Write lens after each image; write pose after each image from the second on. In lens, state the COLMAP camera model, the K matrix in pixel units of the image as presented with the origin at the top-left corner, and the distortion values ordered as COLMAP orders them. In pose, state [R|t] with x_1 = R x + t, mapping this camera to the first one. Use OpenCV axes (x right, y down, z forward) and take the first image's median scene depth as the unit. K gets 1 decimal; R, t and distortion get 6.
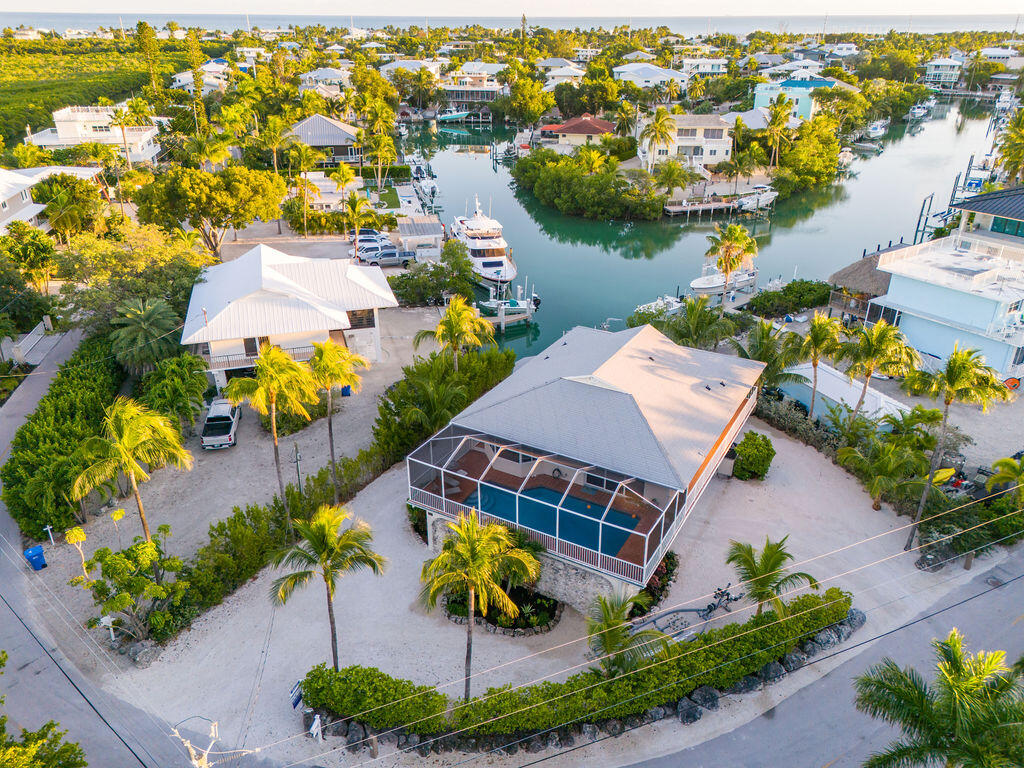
lens RADIAL K [[748.3, 0, 512.0], [0, 748.3, 384.0], [0, 0, 1]] dist [0.078865, -0.070765]
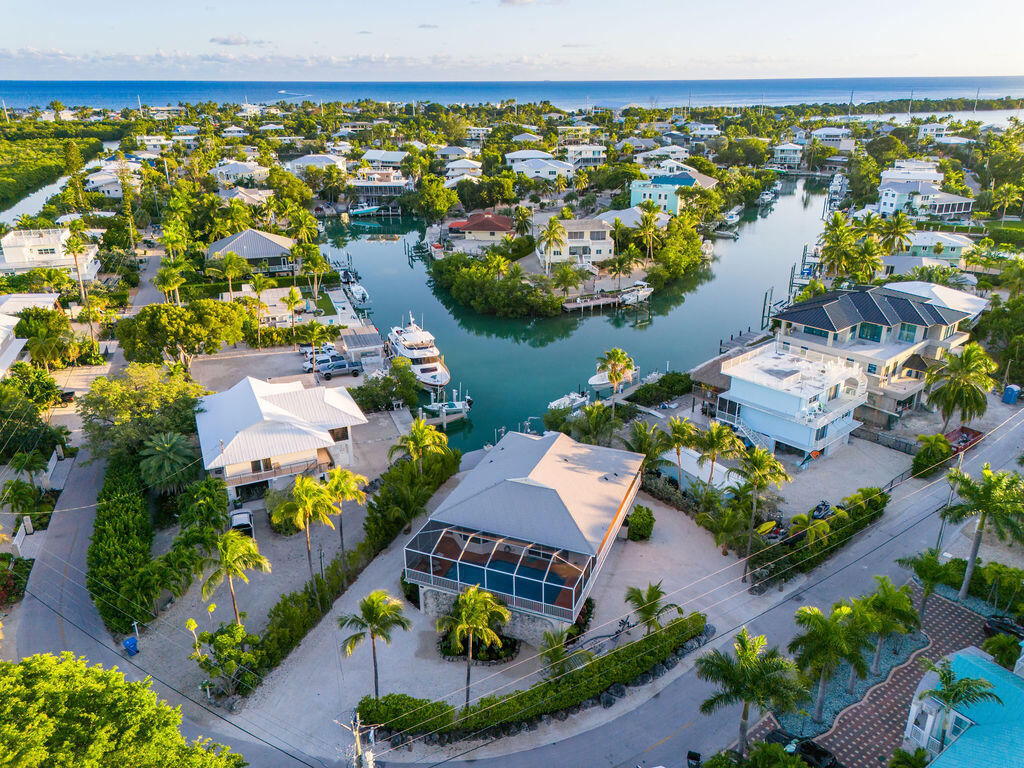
lens RADIAL K [[748.3, 0, 512.0], [0, 748.3, 384.0], [0, 0, 1]] dist [0.078865, -0.070765]
pose [[0.990536, -0.056481, 0.125091, -0.051660], [0.065251, 0.995607, -0.067154, -0.054269], [-0.120749, 0.074681, 0.989870, -0.244764]]
